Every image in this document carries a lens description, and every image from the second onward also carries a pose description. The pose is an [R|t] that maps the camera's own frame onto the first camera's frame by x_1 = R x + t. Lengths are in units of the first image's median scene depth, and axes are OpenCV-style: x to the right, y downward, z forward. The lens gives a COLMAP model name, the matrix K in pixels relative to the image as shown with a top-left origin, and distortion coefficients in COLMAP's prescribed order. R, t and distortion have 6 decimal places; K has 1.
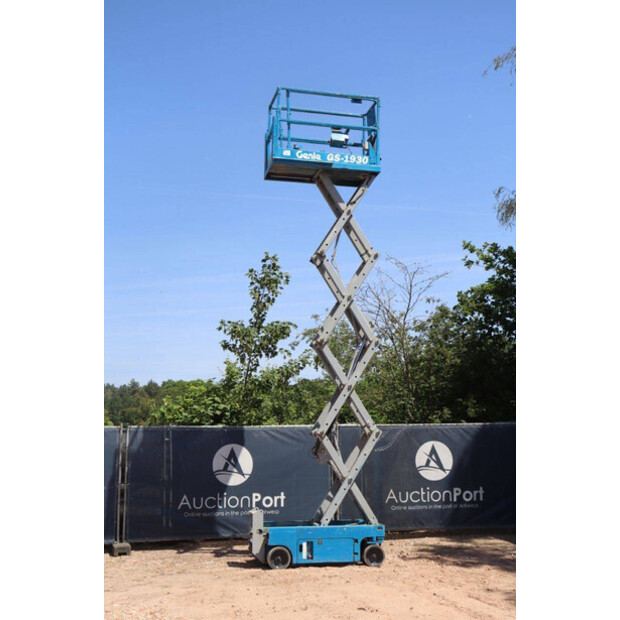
lens RADIAL K [[737.2, 0, 289.0], [0, 737.2, 308.8], [0, 0, 1]] dist [0.012122, 0.000000]
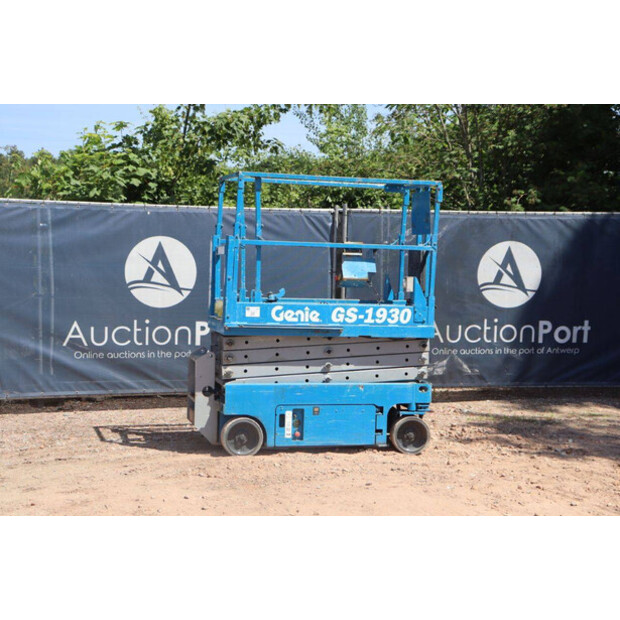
lens RADIAL K [[1128.7, 0, 325.8], [0, 1128.7, 301.8], [0, 0, 1]] dist [0.157940, 0.000000]
pose [[0.997319, 0.025129, 0.068725, -0.008723], [-0.040132, 0.973175, 0.226540, 0.030081], [-0.061189, -0.228691, 0.971574, 0.135140]]
